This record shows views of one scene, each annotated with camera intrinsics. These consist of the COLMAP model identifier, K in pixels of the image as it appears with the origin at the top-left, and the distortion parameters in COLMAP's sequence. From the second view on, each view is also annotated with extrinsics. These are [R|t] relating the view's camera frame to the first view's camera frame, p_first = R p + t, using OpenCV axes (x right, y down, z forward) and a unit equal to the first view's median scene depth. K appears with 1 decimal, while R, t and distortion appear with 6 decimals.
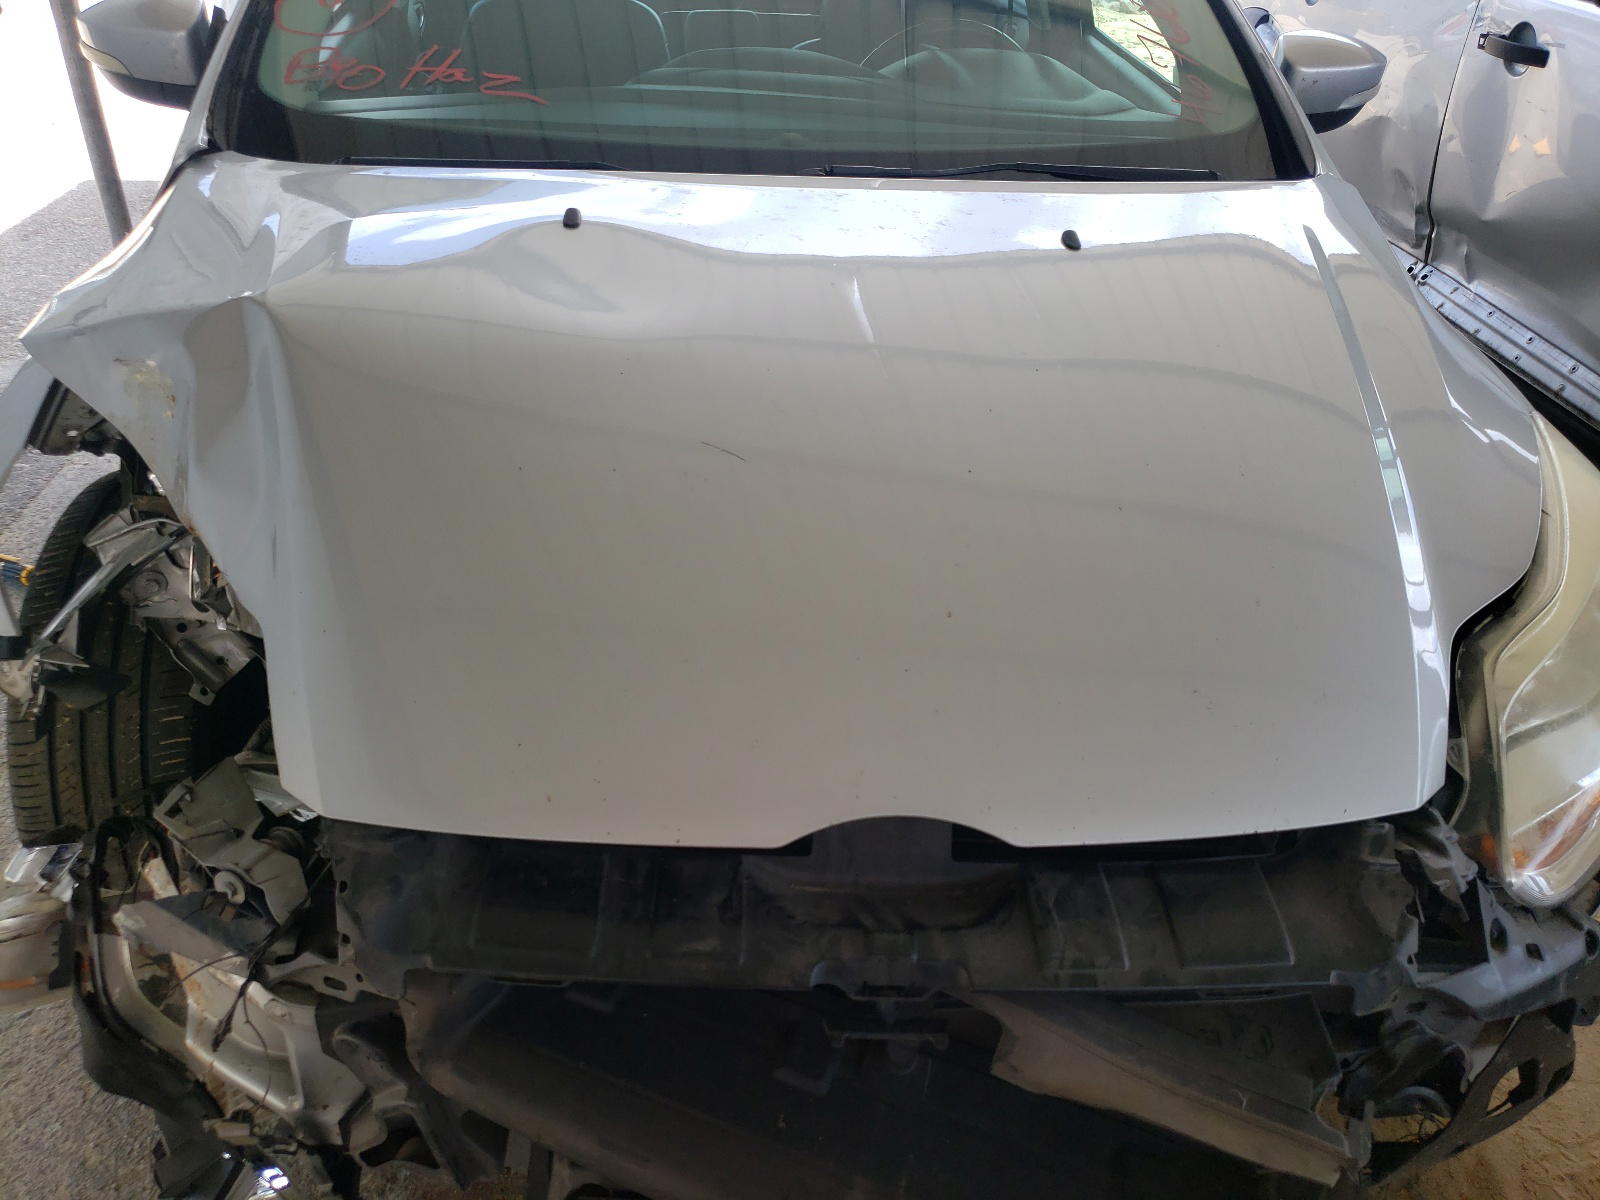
lens RADIAL K [[1216.7, 0, 840.8], [0, 1216.7, 583.2], [0, 0, 1]] dist [0.005825, 0.011923]
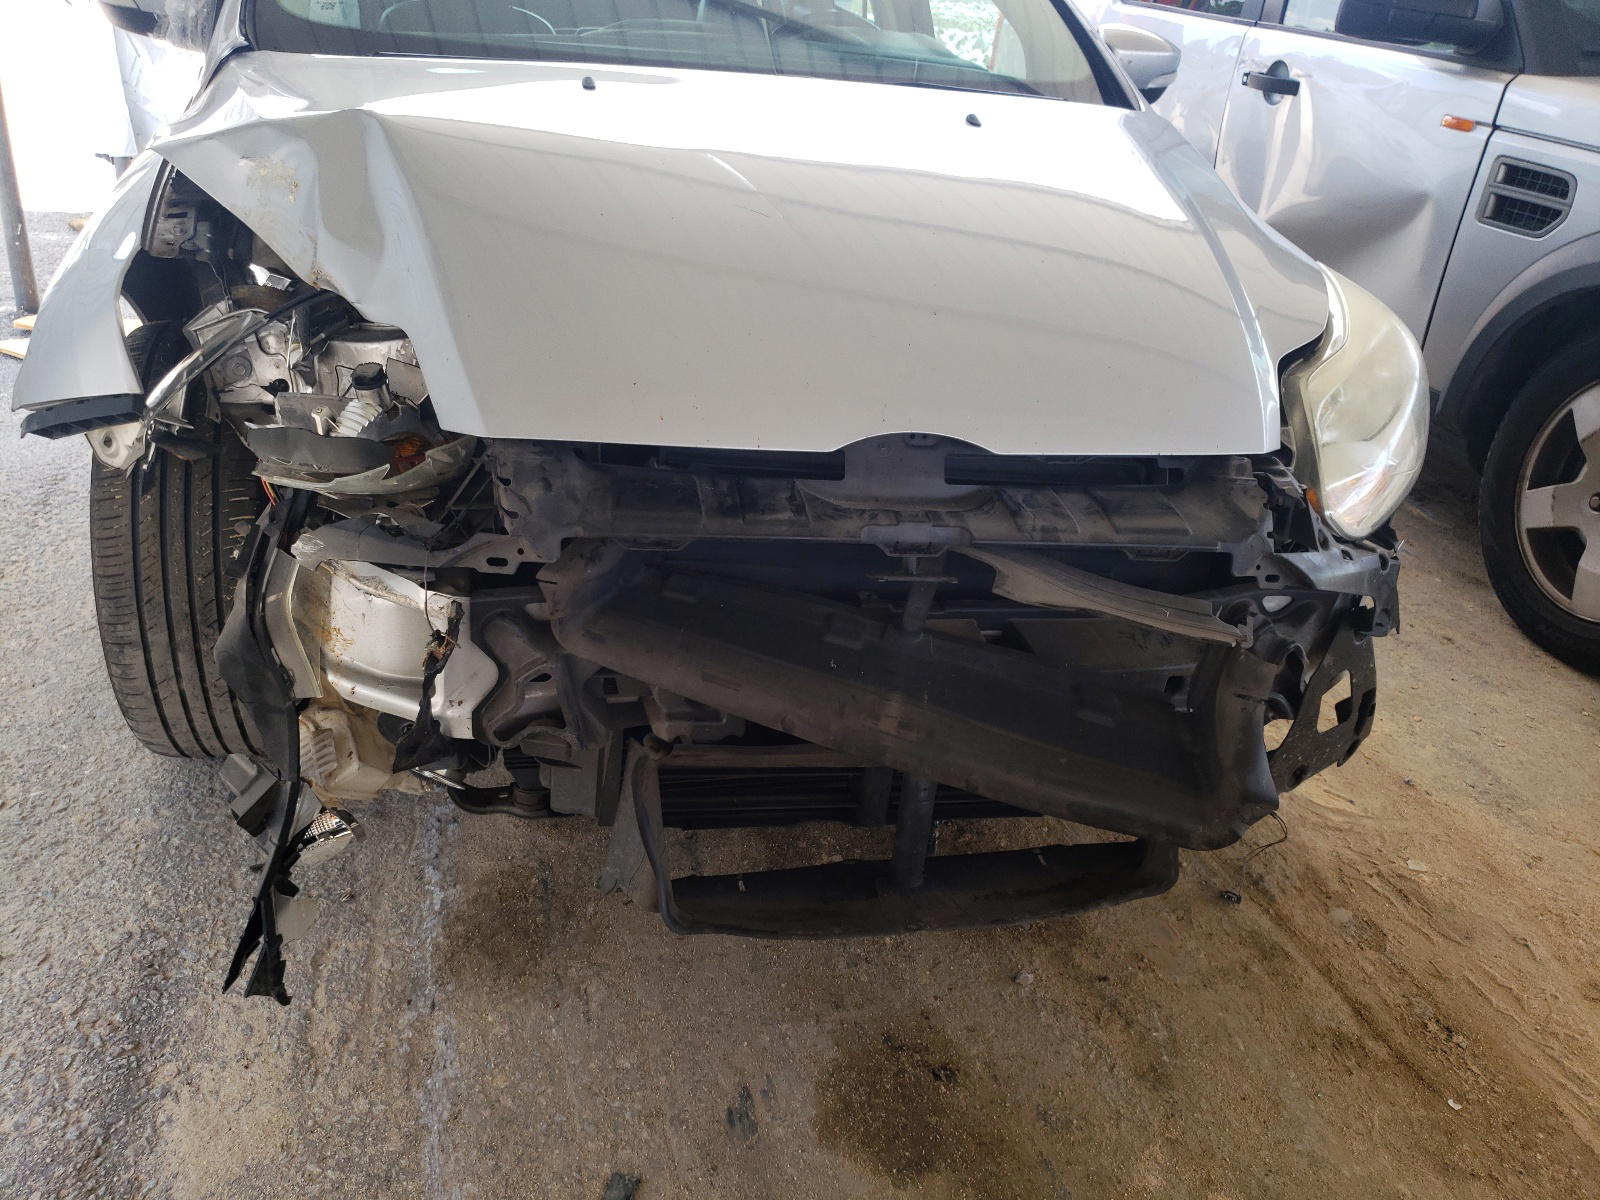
lens RADIAL K [[1212.1, 0, 795.8], [0, 1212.1, 591.6], [0, 0, 1]] dist [0.017564, -0.019331]
pose [[0.992101, -0.021192, 0.123639, -0.193915], [0.029149, 0.997593, -0.062912, 0.338484], [-0.122008, 0.066019, 0.990331, -0.249990]]
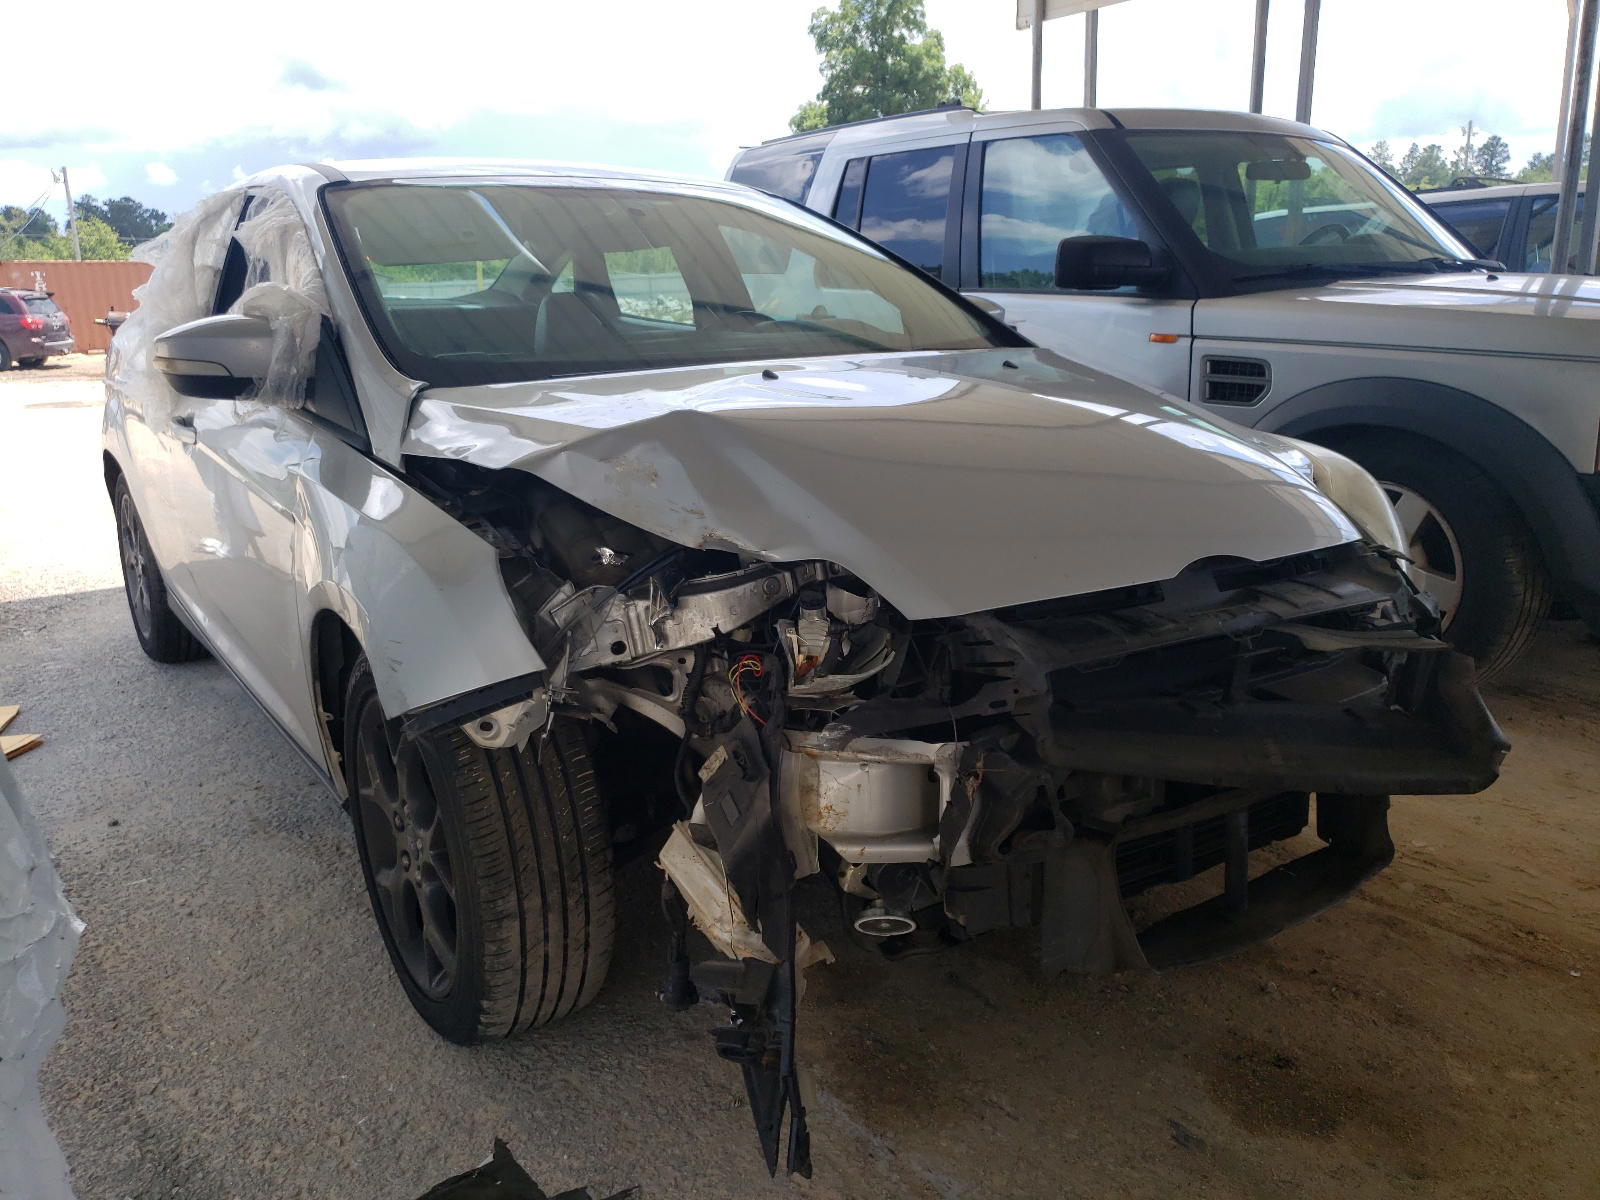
lens RADIAL K [[1216.7, 0, 801.4], [0, 1216.7, 595.4], [0, 0, 1]] dist [0.005825, 0.011923]
pose [[0.874025, -0.178638, 0.451851, -1.049125], [0.301784, 0.928423, -0.216698, 0.354288], [-0.380798, 0.325760, 0.865375, -0.315014]]
